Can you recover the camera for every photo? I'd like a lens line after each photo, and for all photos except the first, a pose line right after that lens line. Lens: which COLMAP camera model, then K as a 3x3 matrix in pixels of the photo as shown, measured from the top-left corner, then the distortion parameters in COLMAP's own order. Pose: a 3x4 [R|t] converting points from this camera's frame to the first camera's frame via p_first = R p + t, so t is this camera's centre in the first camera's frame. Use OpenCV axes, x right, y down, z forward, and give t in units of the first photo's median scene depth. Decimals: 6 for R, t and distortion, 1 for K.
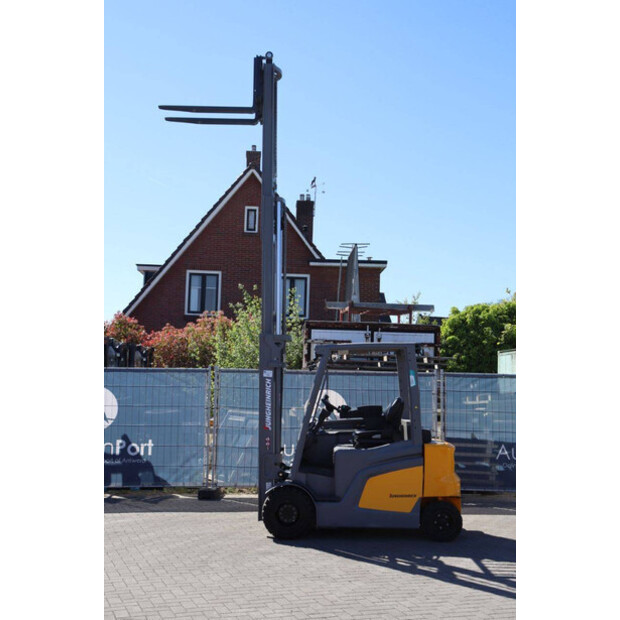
lens RADIAL K [[827.8, 0, 313.6], [0, 827.8, 304.7], [0, 0, 1]] dist [0.030267, 0.000000]
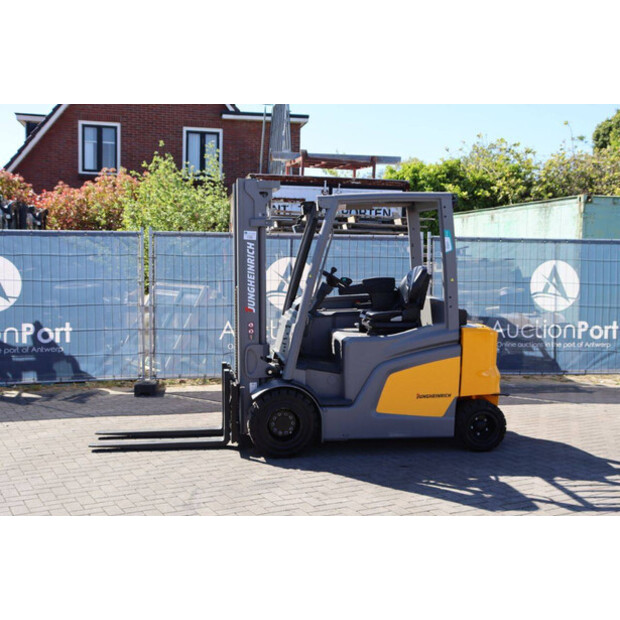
lens RADIAL K [[796.7, 0, 319.7], [0, 796.7, 326.8], [0, 0, 1]] dist [0.033911, 0.000000]
pose [[0.988042, -0.019577, 0.152936, -0.078247], [-0.009369, 0.982450, 0.186289, 0.024694], [-0.153899, -0.185494, 0.970519, 0.235771]]
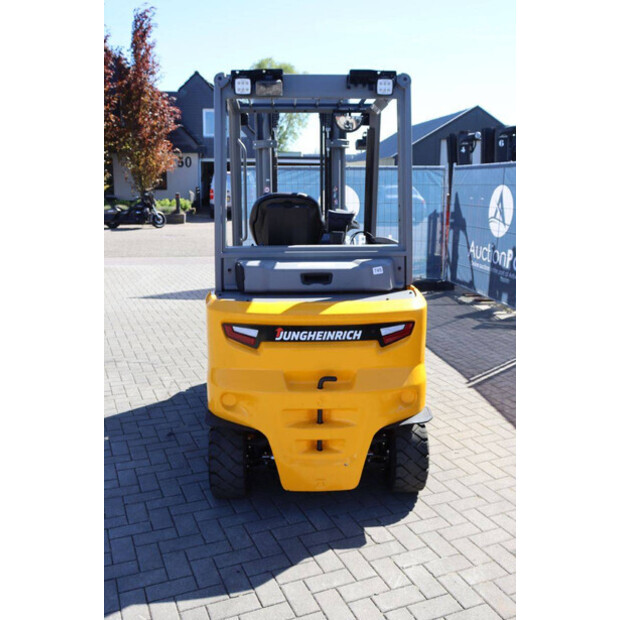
lens RADIAL K [[602.5, 0, 300.2], [0, 602.5, 311.3], [0, 0, 1]] dist [-0.082839, 0.000000]
pose [[0.038202, 0.191484, -0.980752, 0.354461], [0.093672, 0.976460, 0.194295, 0.087457], [0.994870, -0.099292, 0.019366, 0.775398]]
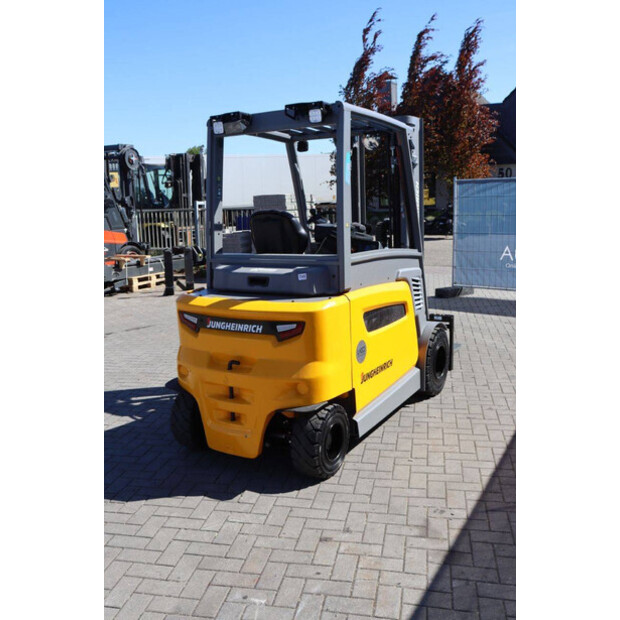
lens RADIAL K [[585.6, 0, 294.7], [0, 585.6, 313.4], [0, 0, 1]] dist [-0.081369, 0.000000]
pose [[-0.516367, 0.161388, -0.841022, 0.346298], [0.103941, 0.986632, 0.125513, 0.104270], [0.850036, -0.022606, -0.526239, 0.956380]]
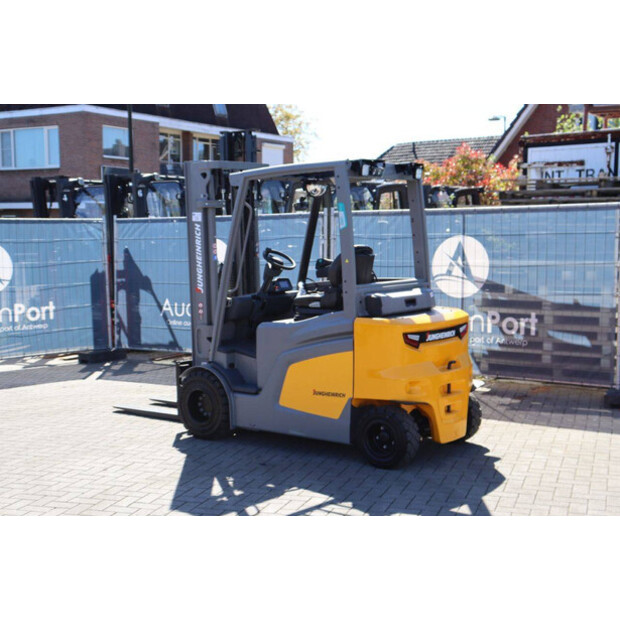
lens RADIAL K [[923.3, 0, 310.7], [0, 923.3, 307.7], [0, 0, 1]] dist [0.122698, 0.000000]
pose [[0.787545, 0.021765, -0.615873, 0.405406], [0.084498, 0.986123, 0.142901, 0.041298], [0.610437, -0.164581, 0.774777, 0.317839]]
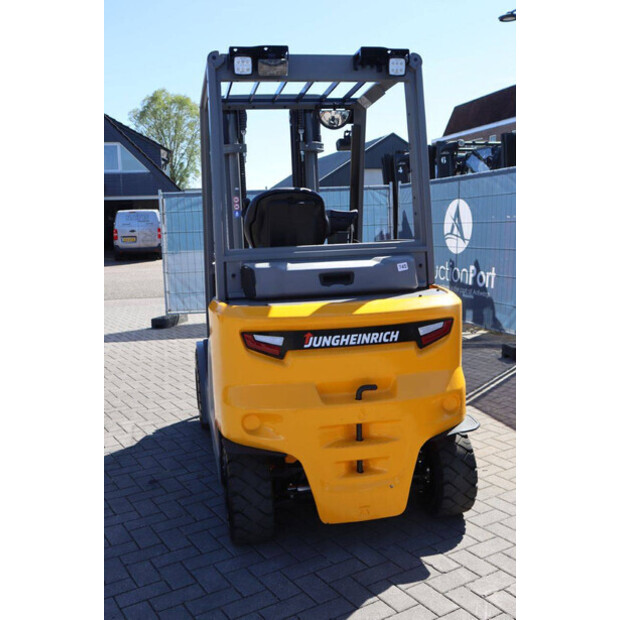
lens RADIAL K [[647.3, 0, 306.9], [0, 647.3, 312.9], [0, 0, 1]] dist [-0.035725, 0.000000]
pose [[0.195132, 0.114645, -0.974053, 0.338512], [0.127104, 0.981813, 0.141021, 0.100626], [0.972506, -0.151324, 0.177012, 0.733781]]
